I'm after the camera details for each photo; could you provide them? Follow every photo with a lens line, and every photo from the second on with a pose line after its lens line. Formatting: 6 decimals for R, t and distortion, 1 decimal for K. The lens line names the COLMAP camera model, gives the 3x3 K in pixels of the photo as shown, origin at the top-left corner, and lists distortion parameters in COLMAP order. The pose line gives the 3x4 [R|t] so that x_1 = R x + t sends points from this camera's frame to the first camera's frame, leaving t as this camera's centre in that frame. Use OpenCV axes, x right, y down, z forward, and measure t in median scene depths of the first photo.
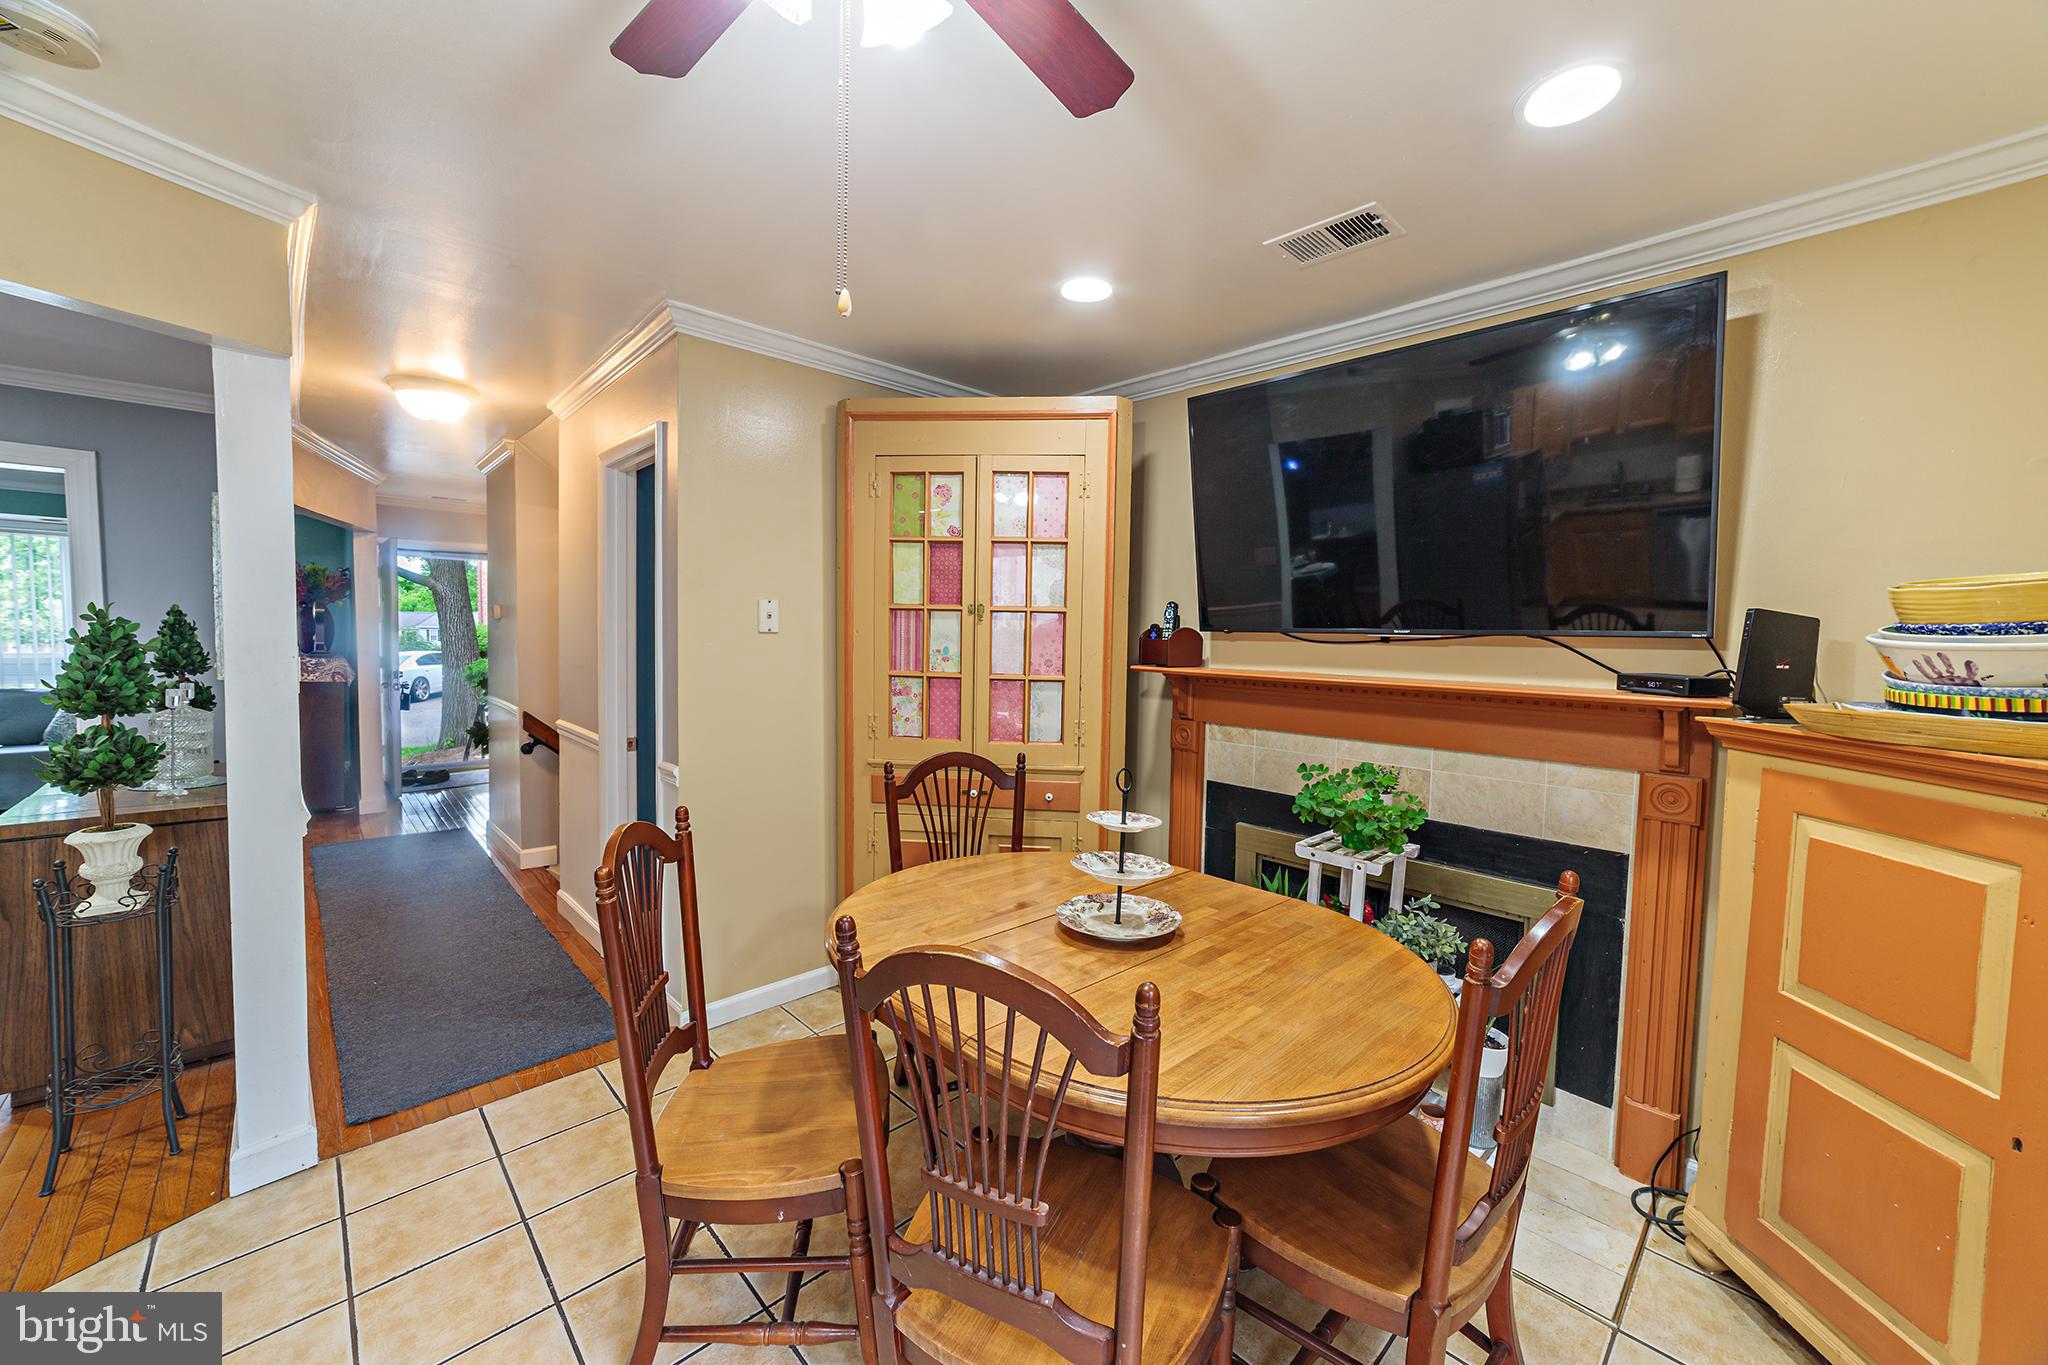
lens RADIAL K [[783.5, 0, 1031.9], [0, 783.5, 668.5], [0, 0, 1]] dist [-0.029450, 0.009129]
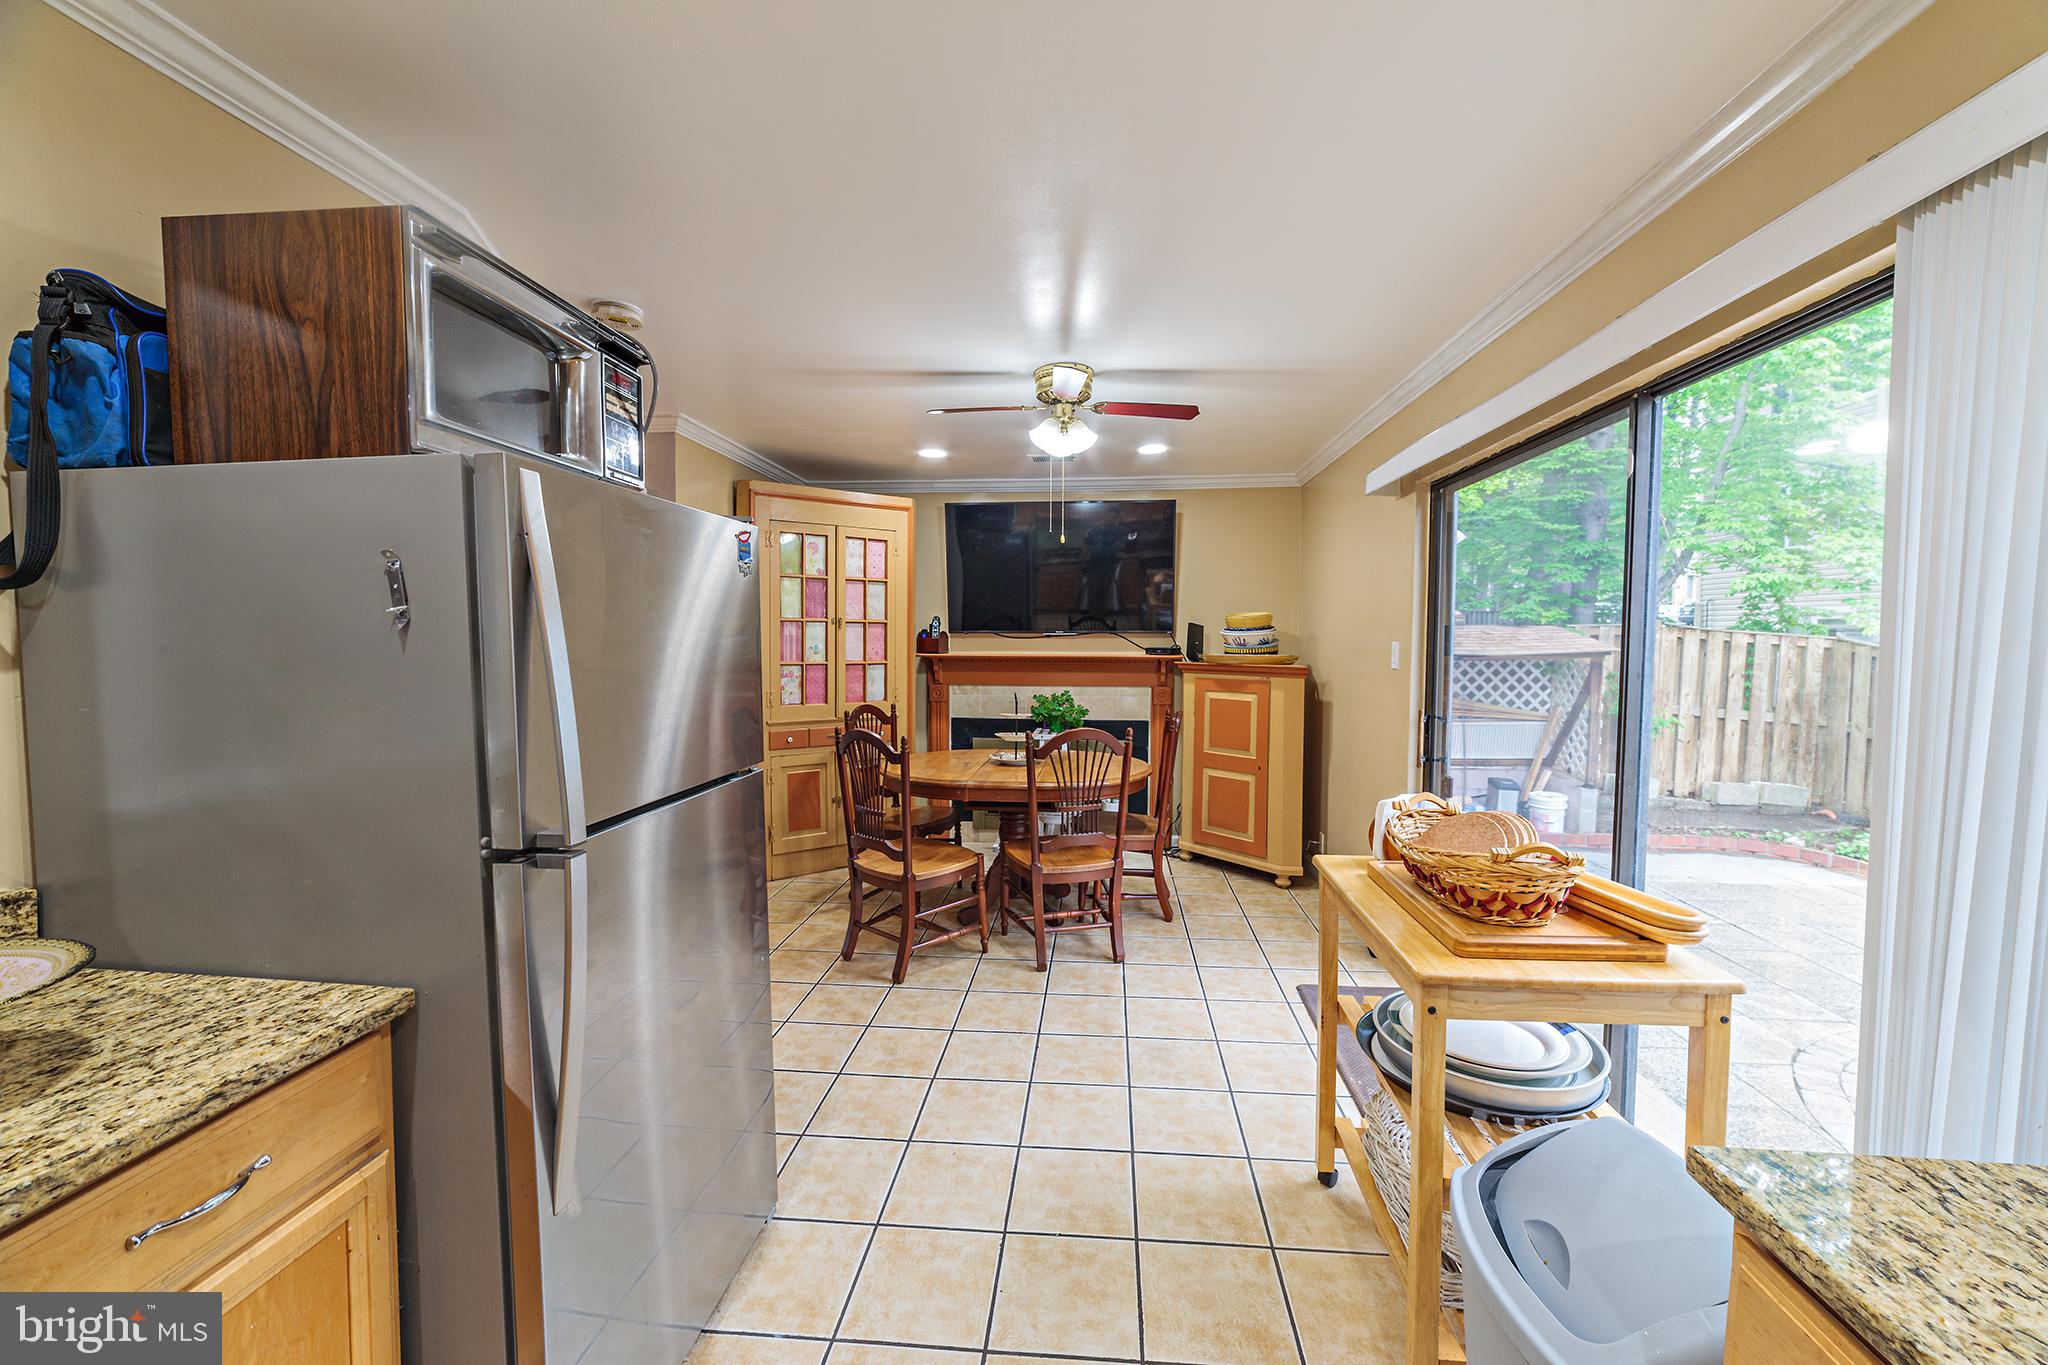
lens RADIAL K [[783.5, 0, 1031.9], [0, 783.5, 668.5], [0, 0, 1]] dist [-0.029450, 0.009129]
pose [[0.764967, -0.041038, 0.642761, -0.799651], [0.041678, 0.999030, 0.014182, 0.015872], [-0.642719, 0.015941, 0.765936, -0.487698]]
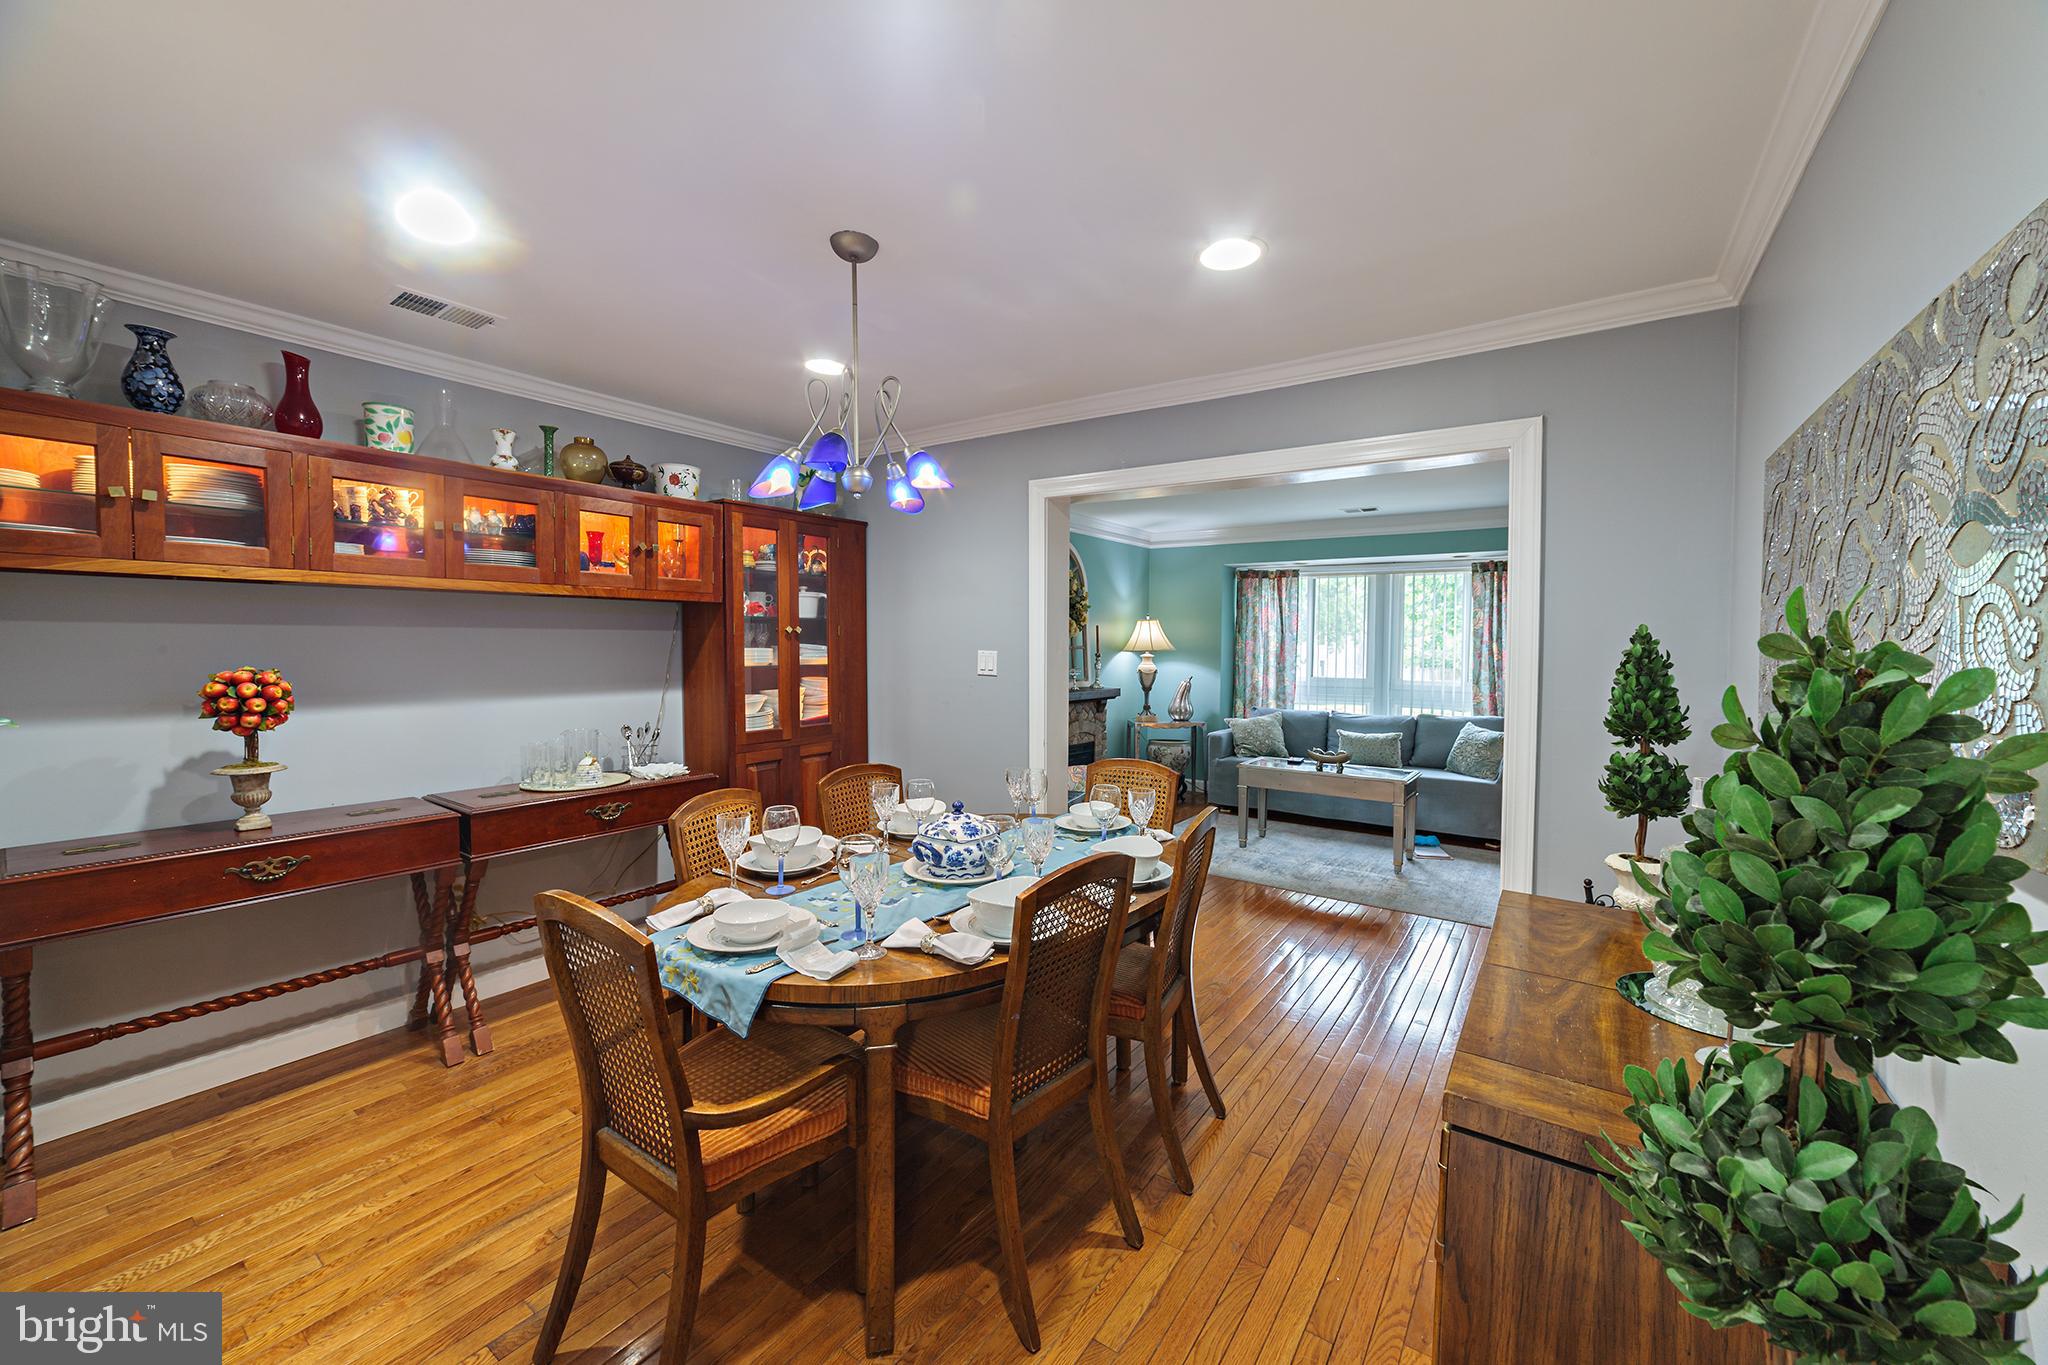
lens RADIAL K [[783.5, 0, 1031.9], [0, 783.5, 668.5], [0, 0, 1]] dist [-0.029450, 0.009129]
pose [[0.183351, 0.013334, -0.982957, -0.694164], [-0.050698, 0.998706, 0.004091, -0.031659], [0.981739, 0.049084, 0.183790, 0.476825]]
